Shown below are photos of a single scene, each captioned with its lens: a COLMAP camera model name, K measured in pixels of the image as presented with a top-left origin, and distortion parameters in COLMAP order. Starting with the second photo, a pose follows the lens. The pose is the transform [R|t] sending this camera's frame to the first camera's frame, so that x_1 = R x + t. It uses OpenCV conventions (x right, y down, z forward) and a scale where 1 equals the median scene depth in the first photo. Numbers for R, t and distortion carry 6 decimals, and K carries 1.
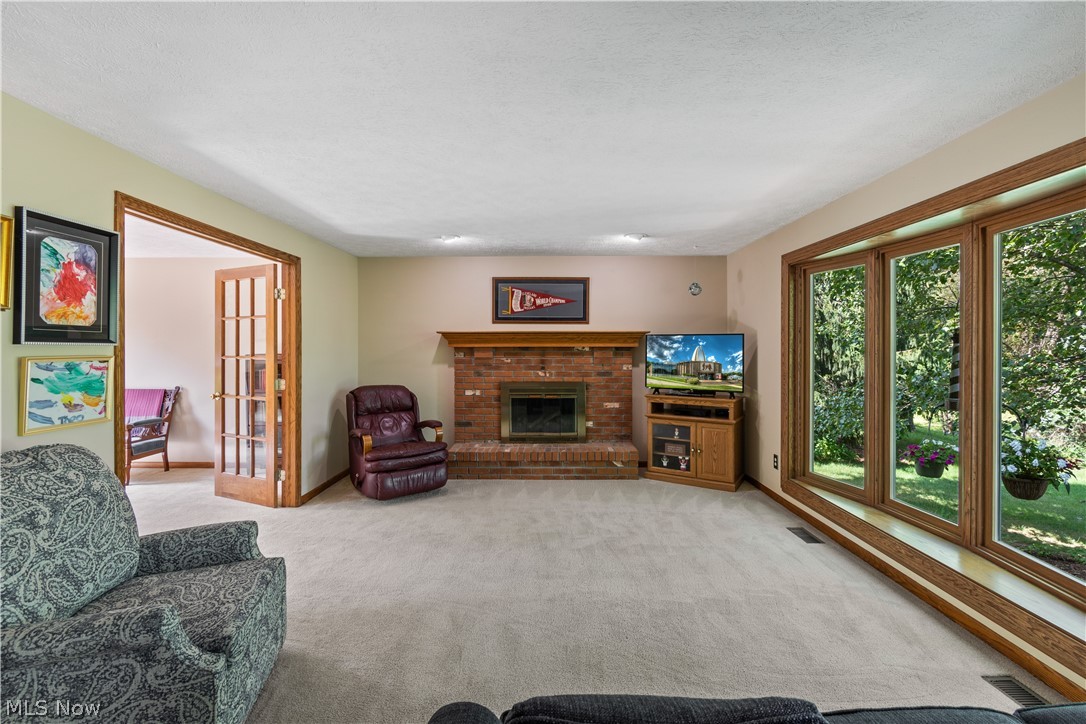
lens RADIAL K [[482.9, 0, 546.0], [0, 482.9, 351.0], [0, 0, 1]] dist [0.001166, -0.000313]
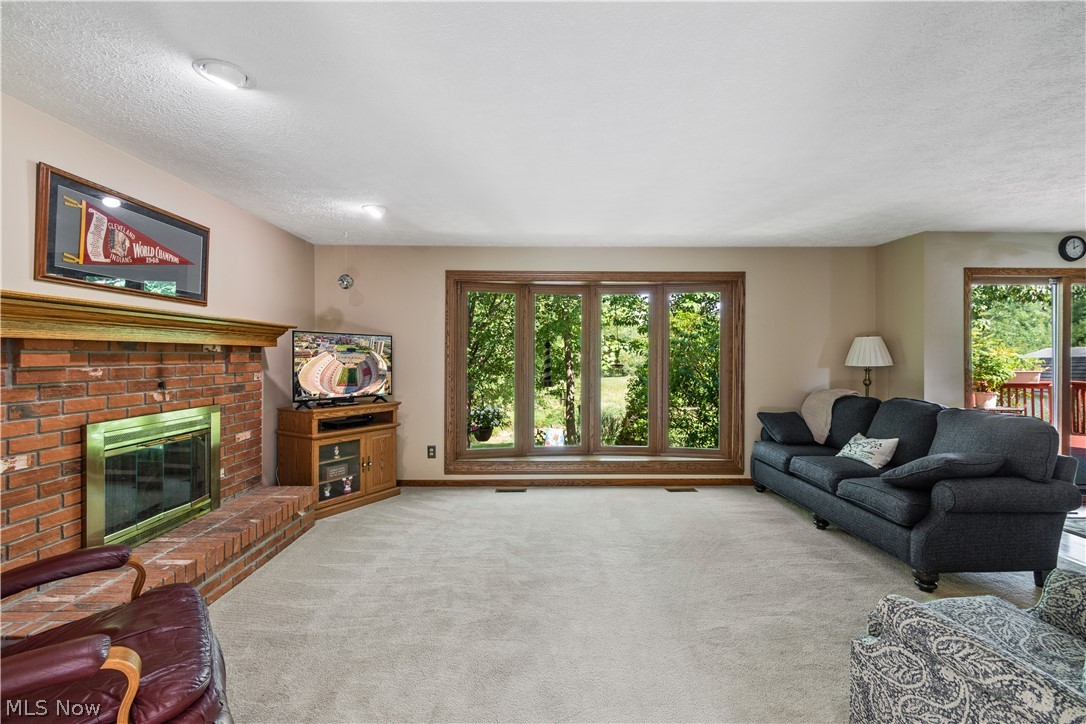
lens RADIAL K [[480.4, 0, 545.1], [0, 480.4, 355.4], [0, 0, 1]] dist [-0.000185, -0.000178]
pose [[-0.019231, 0.001346, 0.999814, -0.516422], [0.005432, 0.999984, -0.001242, 0.007065], [-0.999800, 0.005408, -0.019238, 0.607978]]
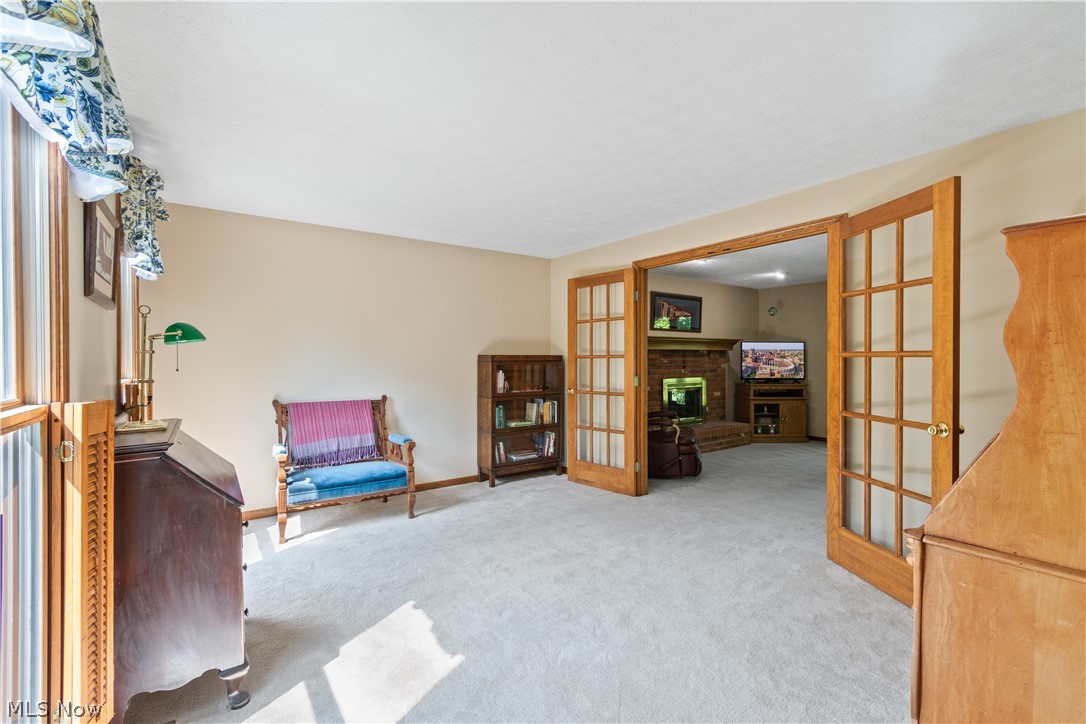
lens RADIAL K [[475.9, 0, 543.0], [0, 475.9, 362.0], [0, 0, 1]] dist [0.000049, -0.000205]
pose [[0.810571, -0.006175, 0.585608, -1.030408], [0.006062, 0.999979, 0.002154, 0.017989], [-0.585609, 0.001804, 0.810592, 0.210905]]
